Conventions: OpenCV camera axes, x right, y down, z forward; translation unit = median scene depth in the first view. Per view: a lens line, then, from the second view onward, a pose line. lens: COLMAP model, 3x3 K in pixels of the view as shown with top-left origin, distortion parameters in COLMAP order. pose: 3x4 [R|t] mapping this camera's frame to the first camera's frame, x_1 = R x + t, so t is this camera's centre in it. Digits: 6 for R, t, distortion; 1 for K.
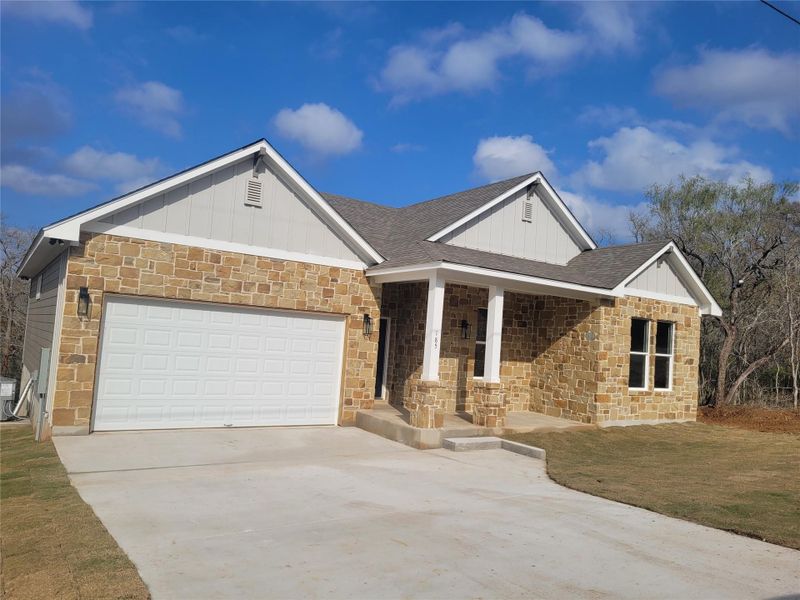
lens RADIAL K [[602.8, 0, 400.0], [0, 602.8, 300.0], [0, 0, 1]] dist [0.035894, -0.030187]
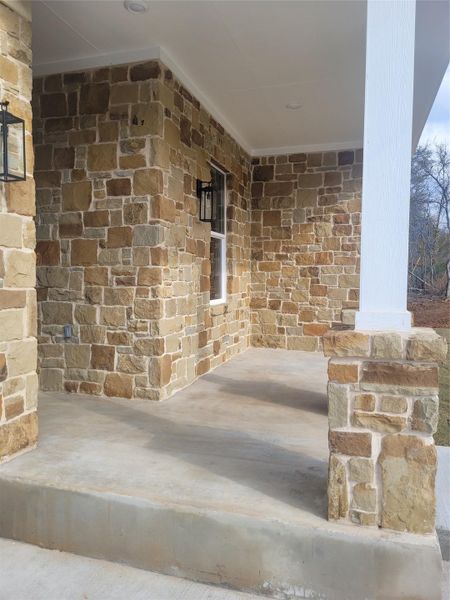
lens RADIAL K [[451.4, 0, 226.9], [0, 451.4, 287.5], [0, 0, 1]] dist [0.037656, -0.000667]
pose [[0.768435, -0.080404, 0.634857, -0.110716], [0.004987, 0.992798, 0.119700, 0.079785], [-0.639909, -0.088816, 0.763301, 0.785821]]
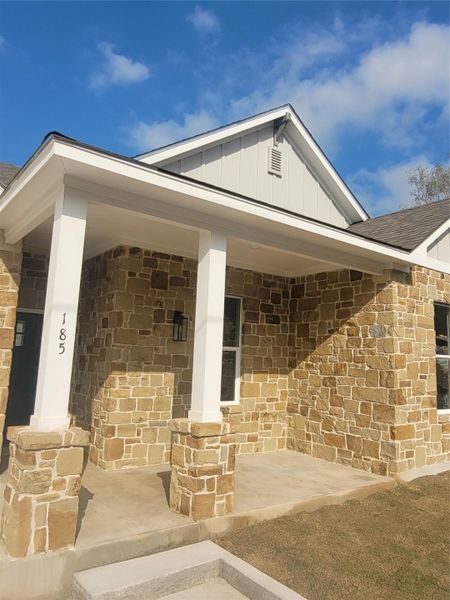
lens RADIAL K [[449.0, 0, 225.2], [0, 449.0, 286.4], [0, 0, 1]] dist [-0.007378, -0.003637]
pose [[0.997923, -0.019133, 0.061514, 0.138655], [0.024567, 0.995743, -0.088839, 0.055058], [-0.059552, 0.090165, 0.994145, 0.581962]]
